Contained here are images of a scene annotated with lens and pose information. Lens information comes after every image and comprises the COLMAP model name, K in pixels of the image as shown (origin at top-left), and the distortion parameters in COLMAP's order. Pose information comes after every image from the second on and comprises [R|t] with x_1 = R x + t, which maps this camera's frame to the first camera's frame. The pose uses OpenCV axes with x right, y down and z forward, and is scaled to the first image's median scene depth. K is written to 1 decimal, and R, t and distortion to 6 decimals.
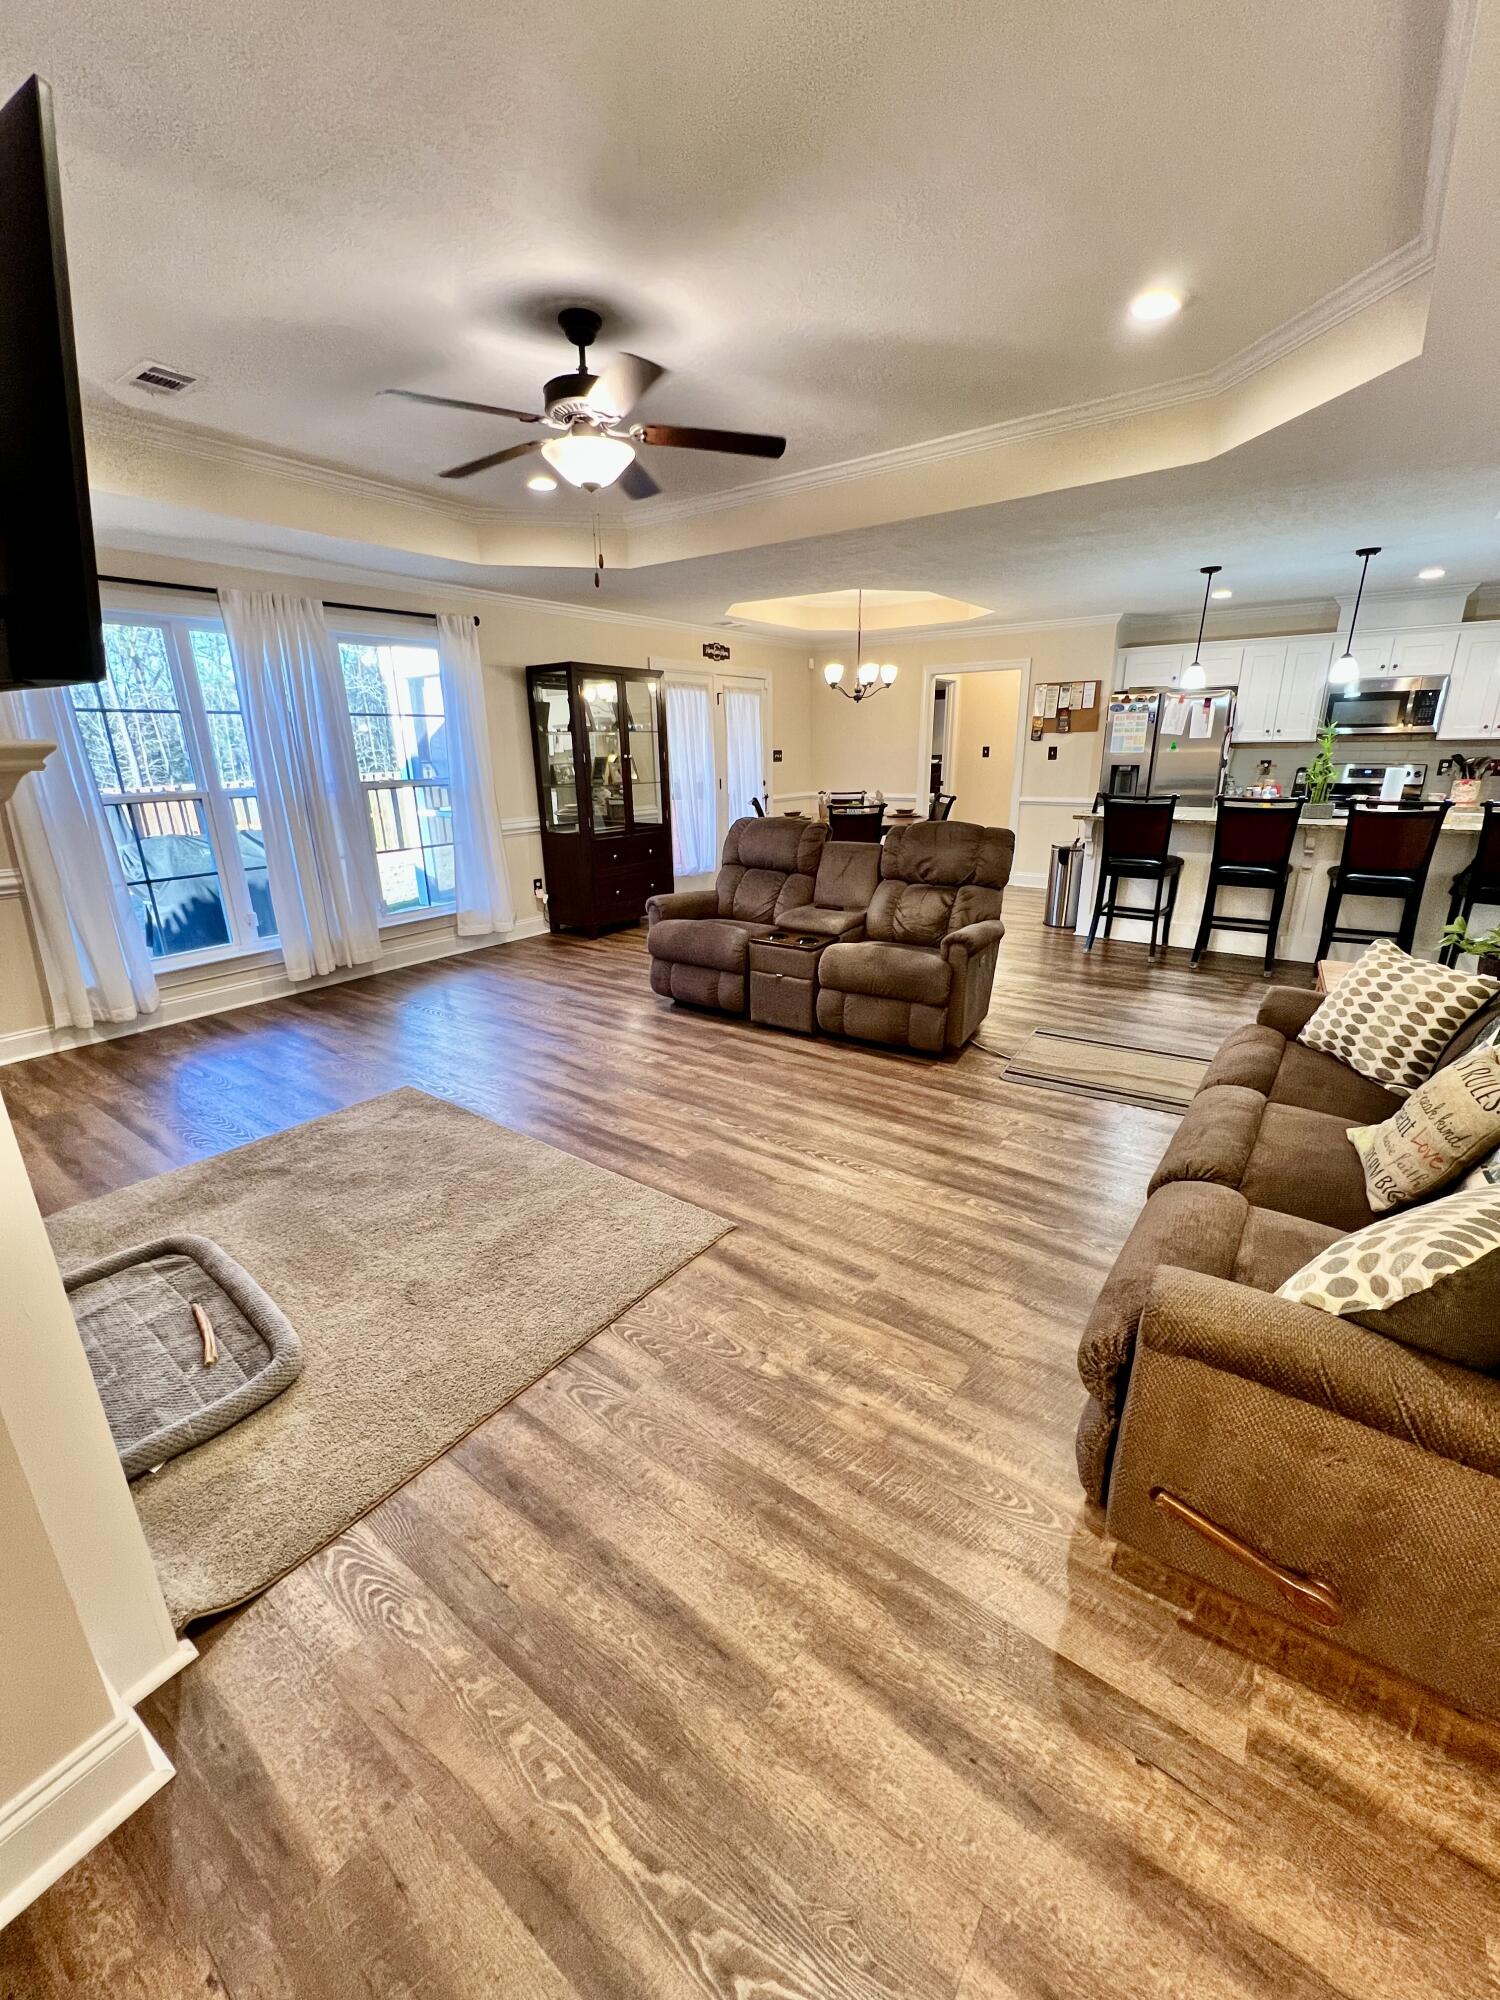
lens RADIAL K [[804.5, 0, 759.2], [0, 804.5, 1001.6], [0, 0, 1]] dist [0.000608, 0.000372]
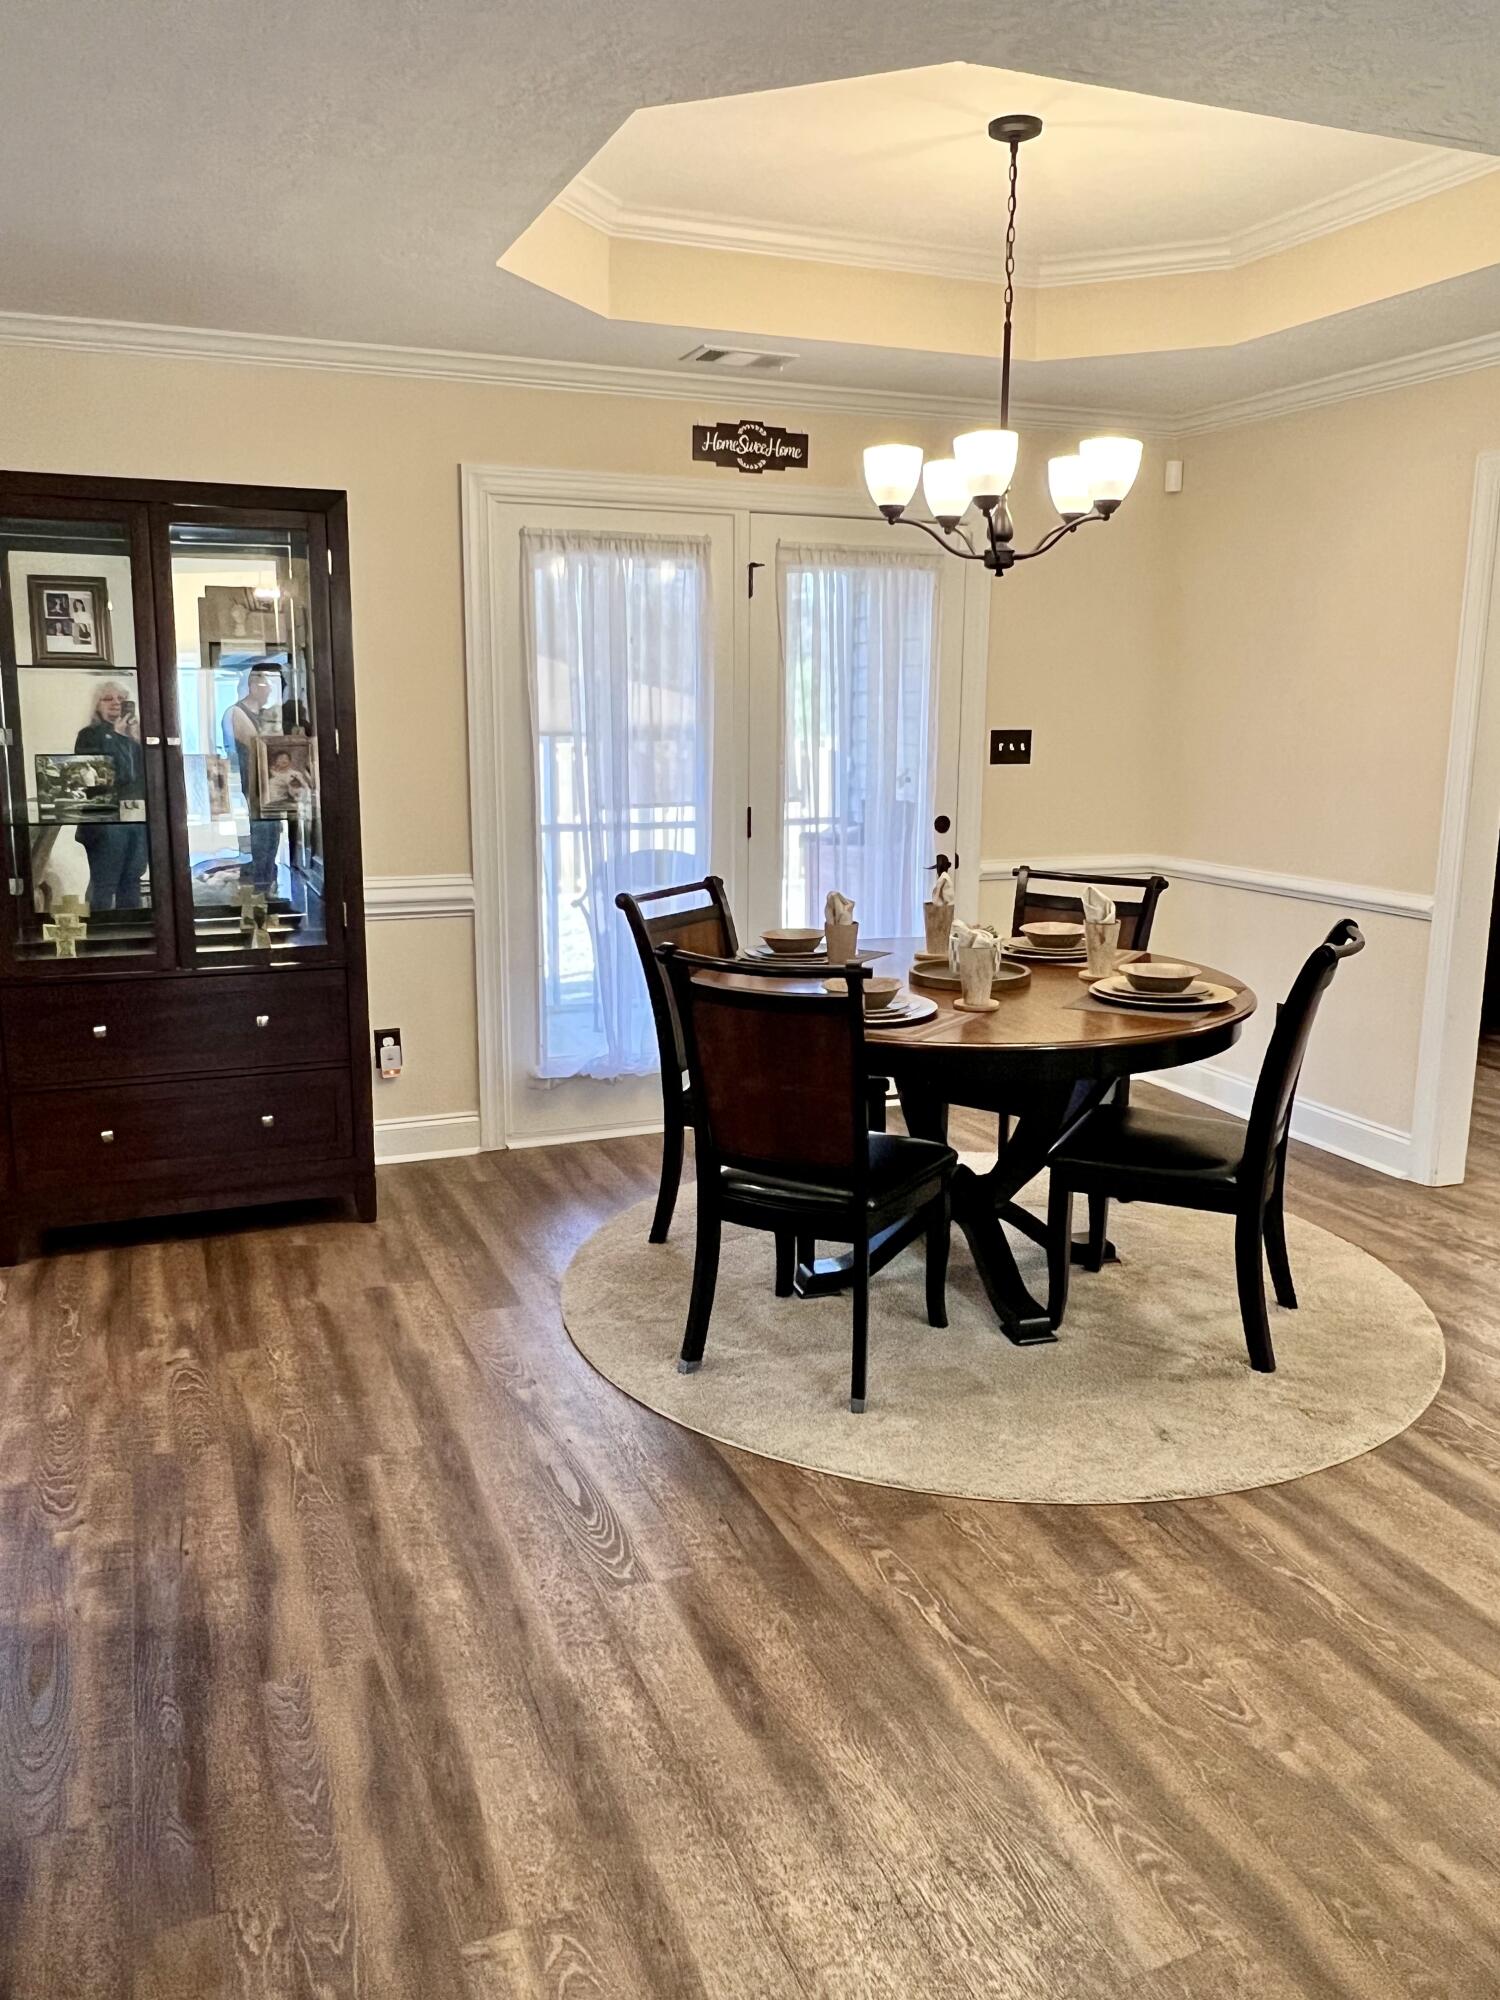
lens RADIAL K [[1461.1, 0, 746.6], [0, 1461.1, 1006.2], [0, 0, 1]] dist [0.003967, -0.000065]
pose [[0.851055, 0.127598, -0.509337, 0.292798], [-0.178308, 0.982612, -0.051775, -0.170532], [0.493874, 0.134882, 0.859008, 0.502739]]
